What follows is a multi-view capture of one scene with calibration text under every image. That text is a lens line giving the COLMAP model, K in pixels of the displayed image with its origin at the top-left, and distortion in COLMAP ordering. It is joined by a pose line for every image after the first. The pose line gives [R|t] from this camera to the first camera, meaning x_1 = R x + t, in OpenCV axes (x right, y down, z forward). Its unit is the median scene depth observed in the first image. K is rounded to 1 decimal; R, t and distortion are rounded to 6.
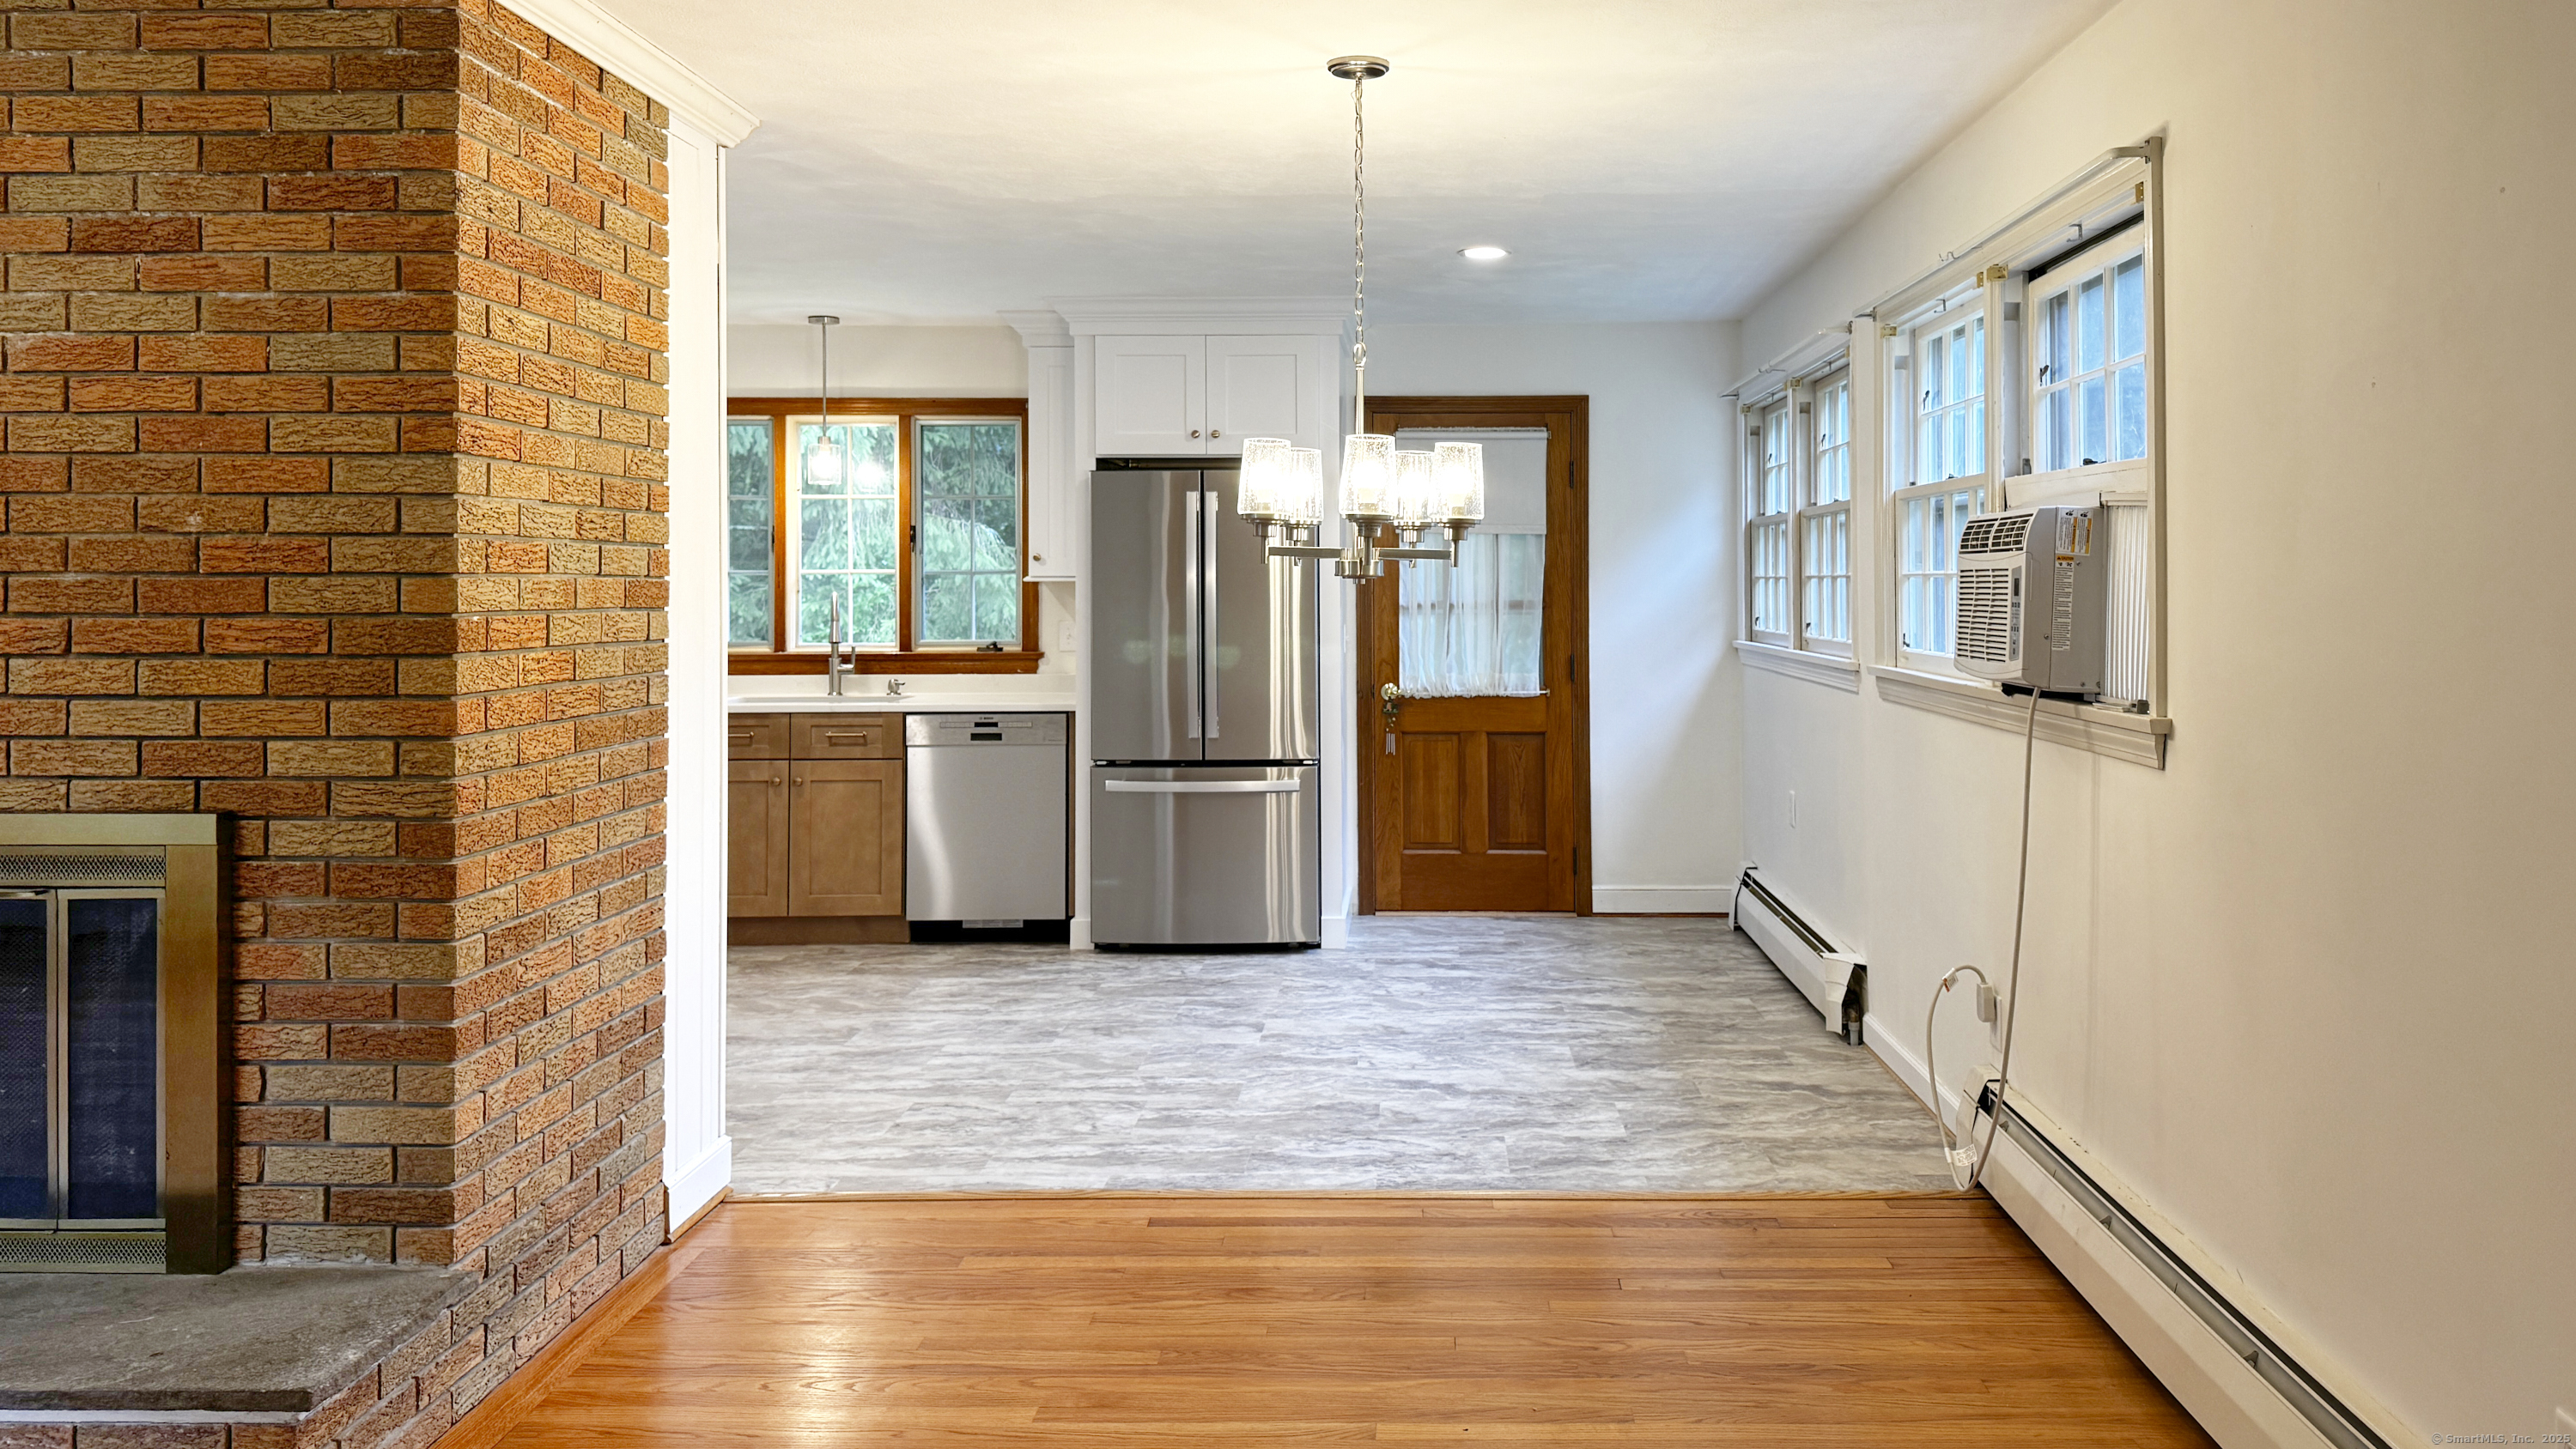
lens RADIAL K [[1864.7, 0, 1405.0], [0, 1864.7, 567.4], [0, 0, 1]] dist [0.041927, -0.041580]
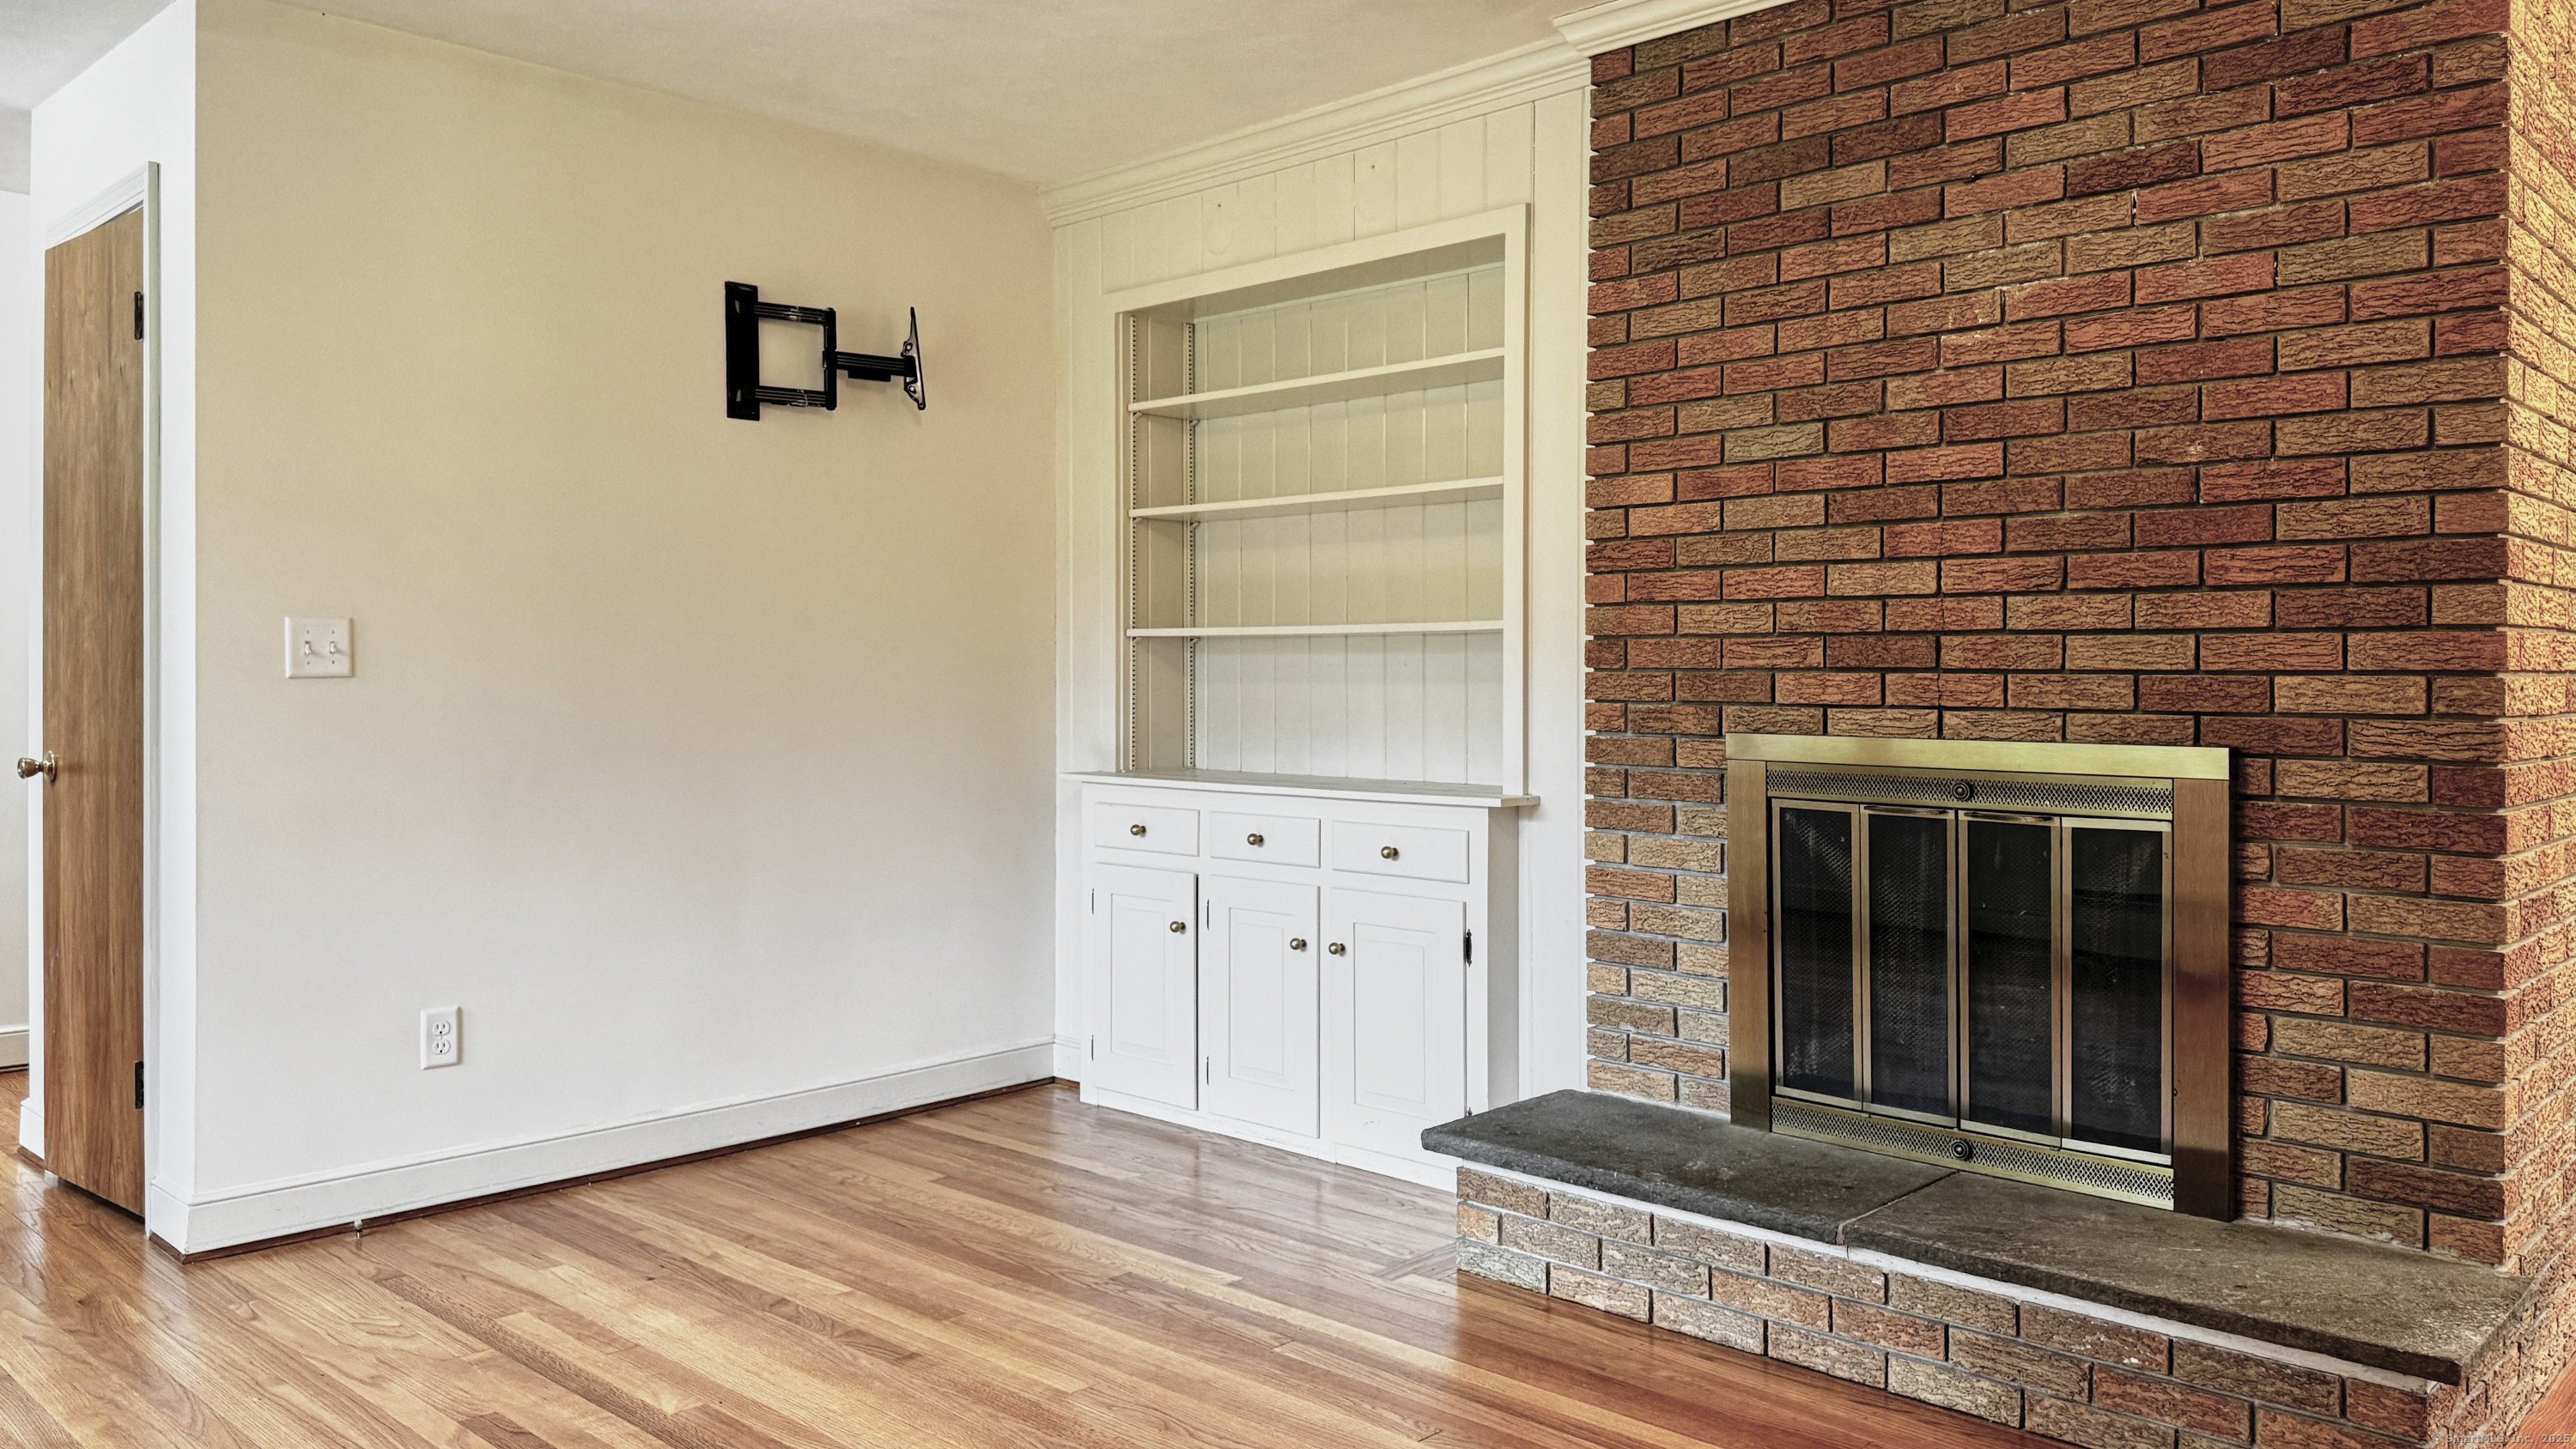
lens RADIAL K [[1848.9, 0, 1308.1], [0, 1848.9, 680.8], [0, 0, 1]] dist [0.057741, -0.075793]
pose [[0.740212, 0.003488, -0.672365, -0.330246], [0.002232, 0.999968, 0.007645, 0.086361], [0.672370, -0.007159, 0.740181, -0.029876]]
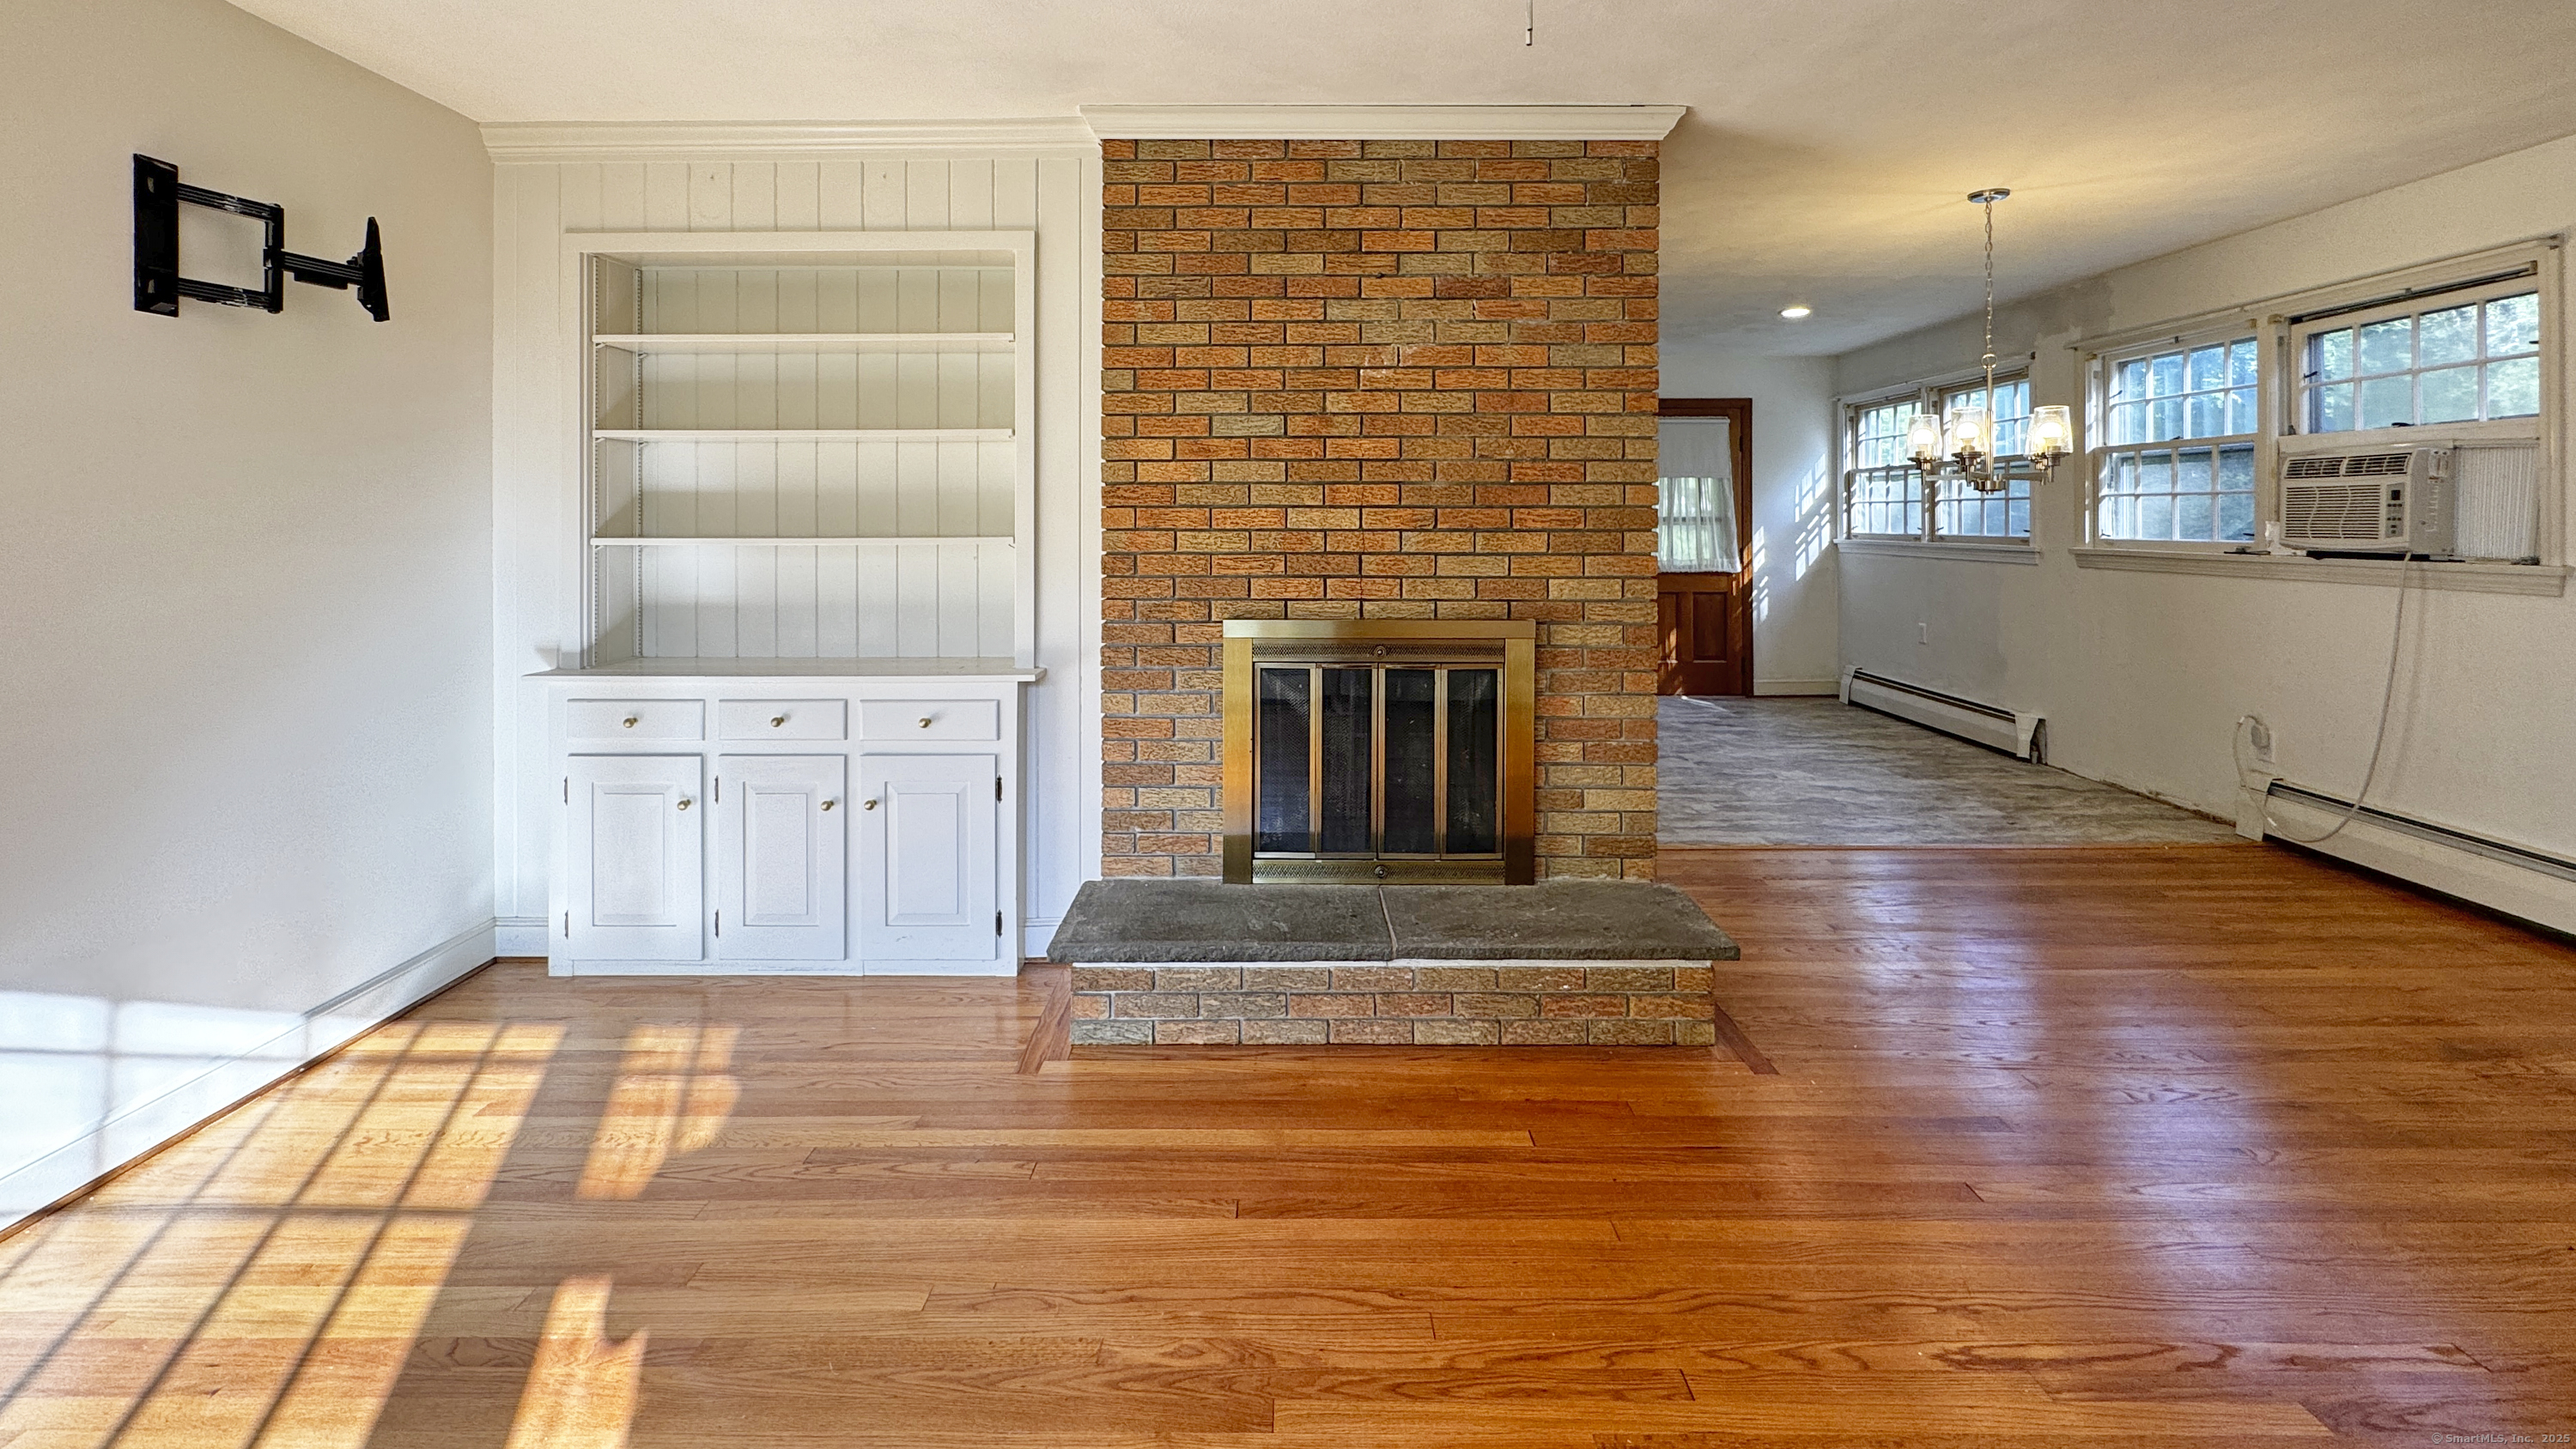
lens RADIAL K [[1072.0, 0, 1282.0], [0, 1072.0, 513.4], [0, 0, 1]] dist [-0.000814, -0.000086]
pose [[0.999967, -0.000391, 0.008127, -0.858823], [0.000357, 0.999991, 0.004145, 0.026837], [-0.008128, -0.004142, 0.999958, 0.012604]]
